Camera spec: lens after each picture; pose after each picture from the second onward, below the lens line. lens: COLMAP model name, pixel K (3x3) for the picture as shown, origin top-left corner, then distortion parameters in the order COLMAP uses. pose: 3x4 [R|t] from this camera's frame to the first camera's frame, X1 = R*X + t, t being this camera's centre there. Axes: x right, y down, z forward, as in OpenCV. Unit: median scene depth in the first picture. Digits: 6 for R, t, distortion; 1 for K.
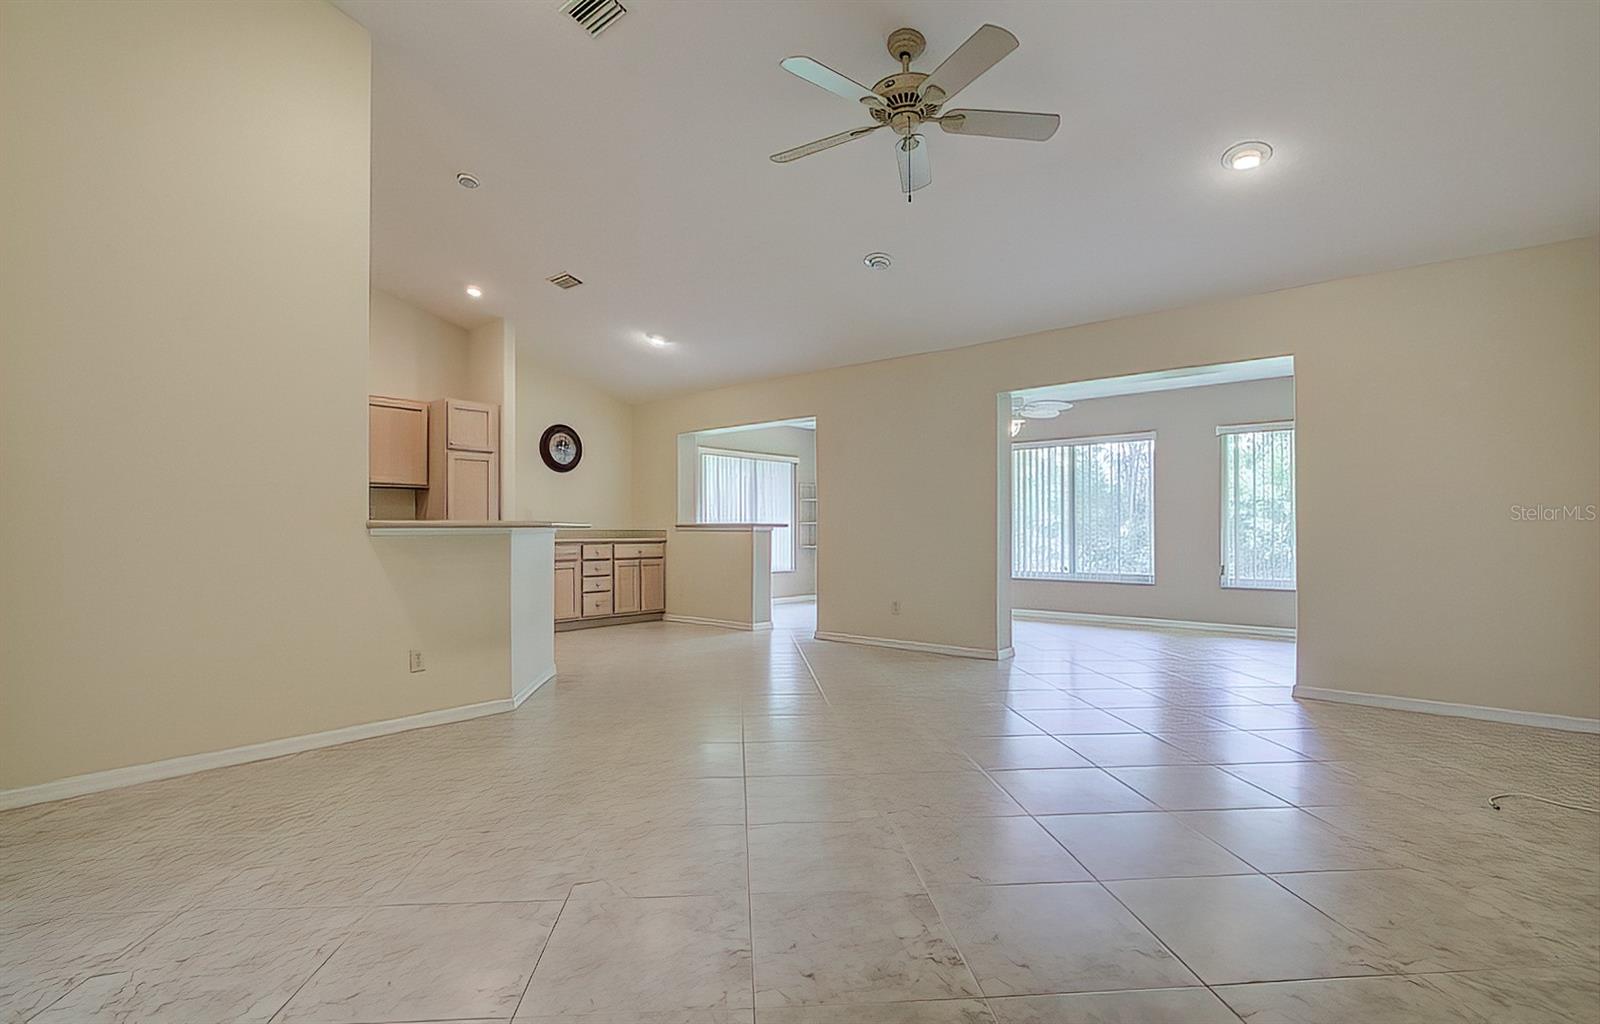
lens RADIAL K [[729.5, 0, 800.0], [0, 729.5, 512.0], [0, 0, 1]] dist [-0.000222, -0.000031]
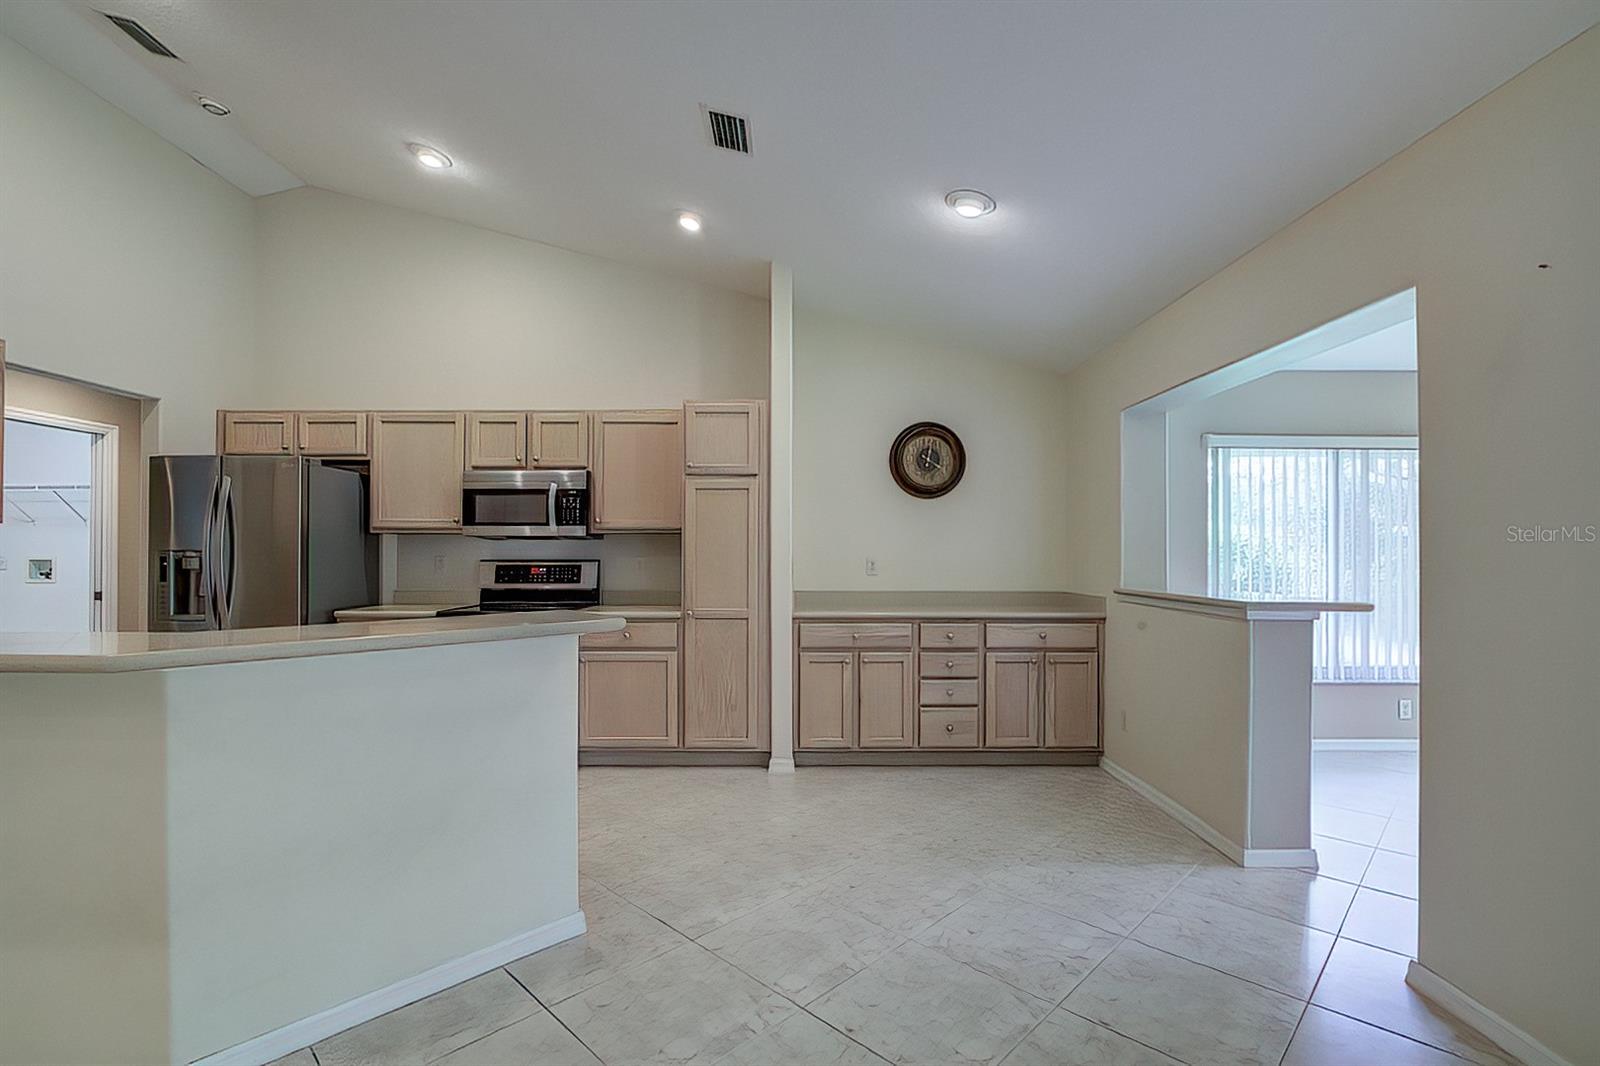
lens RADIAL K [[735.2, 0, 801.8], [0, 735.2, 549.6], [0, 0, 1]] dist [-0.000240, -0.000408]
pose [[0.658697, 0.001973, -0.752406, 0.078427], [0.010530, 0.999874, 0.011840, -0.020793], [0.752334, -0.015722, 0.658594, 0.527290]]
